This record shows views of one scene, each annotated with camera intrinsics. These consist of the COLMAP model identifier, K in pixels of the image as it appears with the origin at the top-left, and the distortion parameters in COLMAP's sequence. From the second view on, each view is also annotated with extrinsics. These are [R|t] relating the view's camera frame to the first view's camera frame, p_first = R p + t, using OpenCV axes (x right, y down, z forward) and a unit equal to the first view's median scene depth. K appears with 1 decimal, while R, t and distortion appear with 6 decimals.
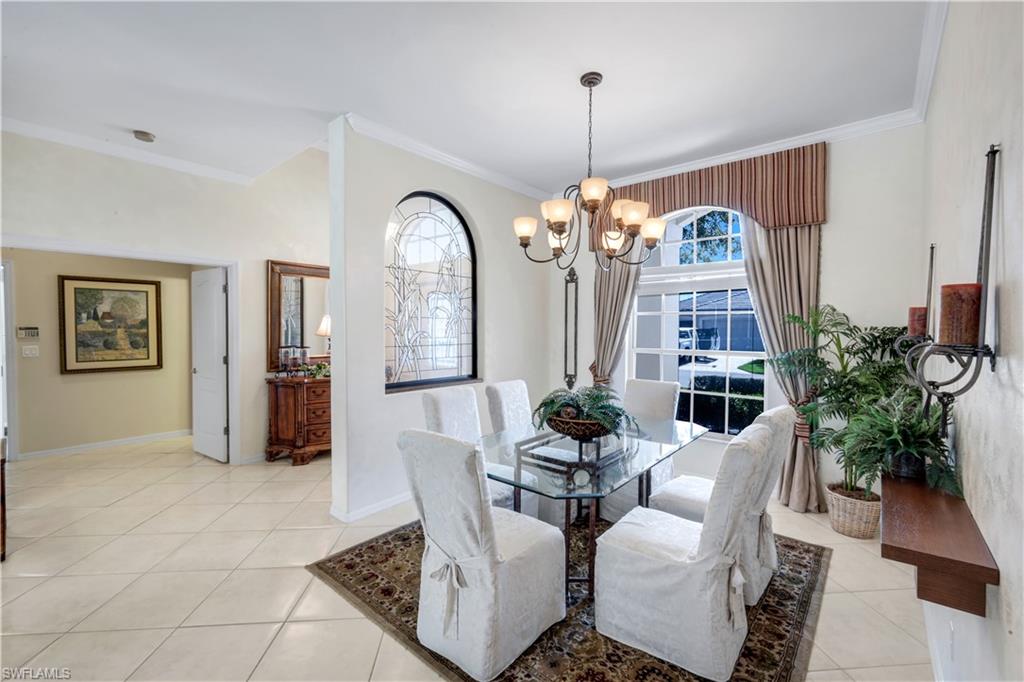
lens RADIAL K [[423.9, 0, 510.2], [0, 423.9, 333.5], [0, 0, 1]] dist [-0.000260, 0.000105]
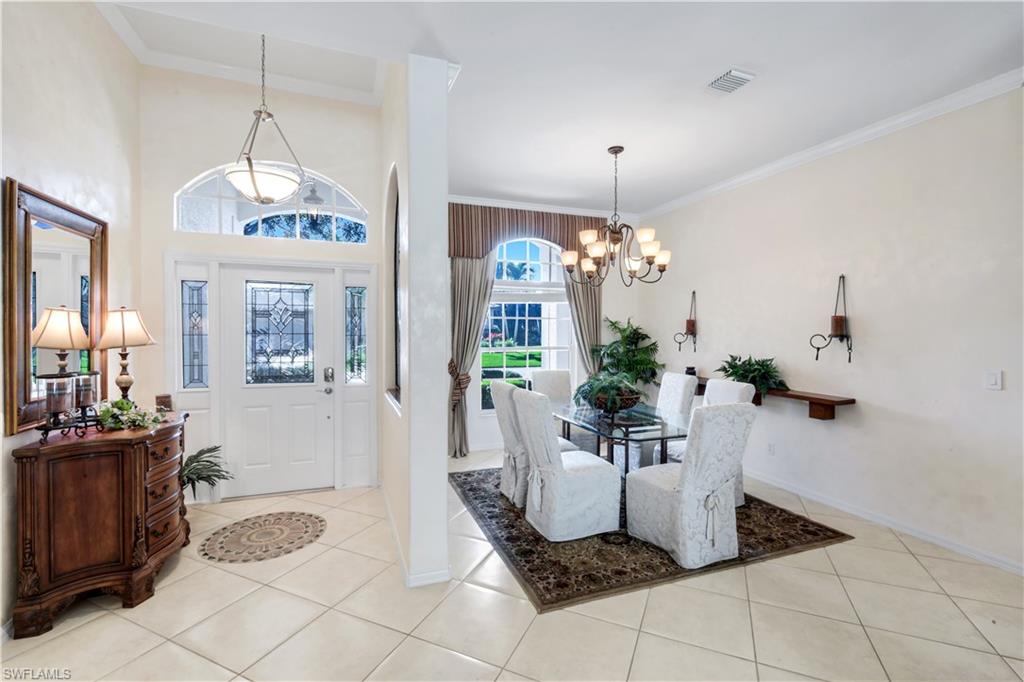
lens RADIAL K [[446.0, 0, 510.3], [0, 446.0, 326.9], [0, 0, 1]] dist [-0.001929, -0.000229]
pose [[0.492707, 0.013072, 0.870097, -1.249805], [0.018189, 0.999514, -0.025316, 0.018273], [-0.870005, 0.028299, 0.492229, 0.602117]]
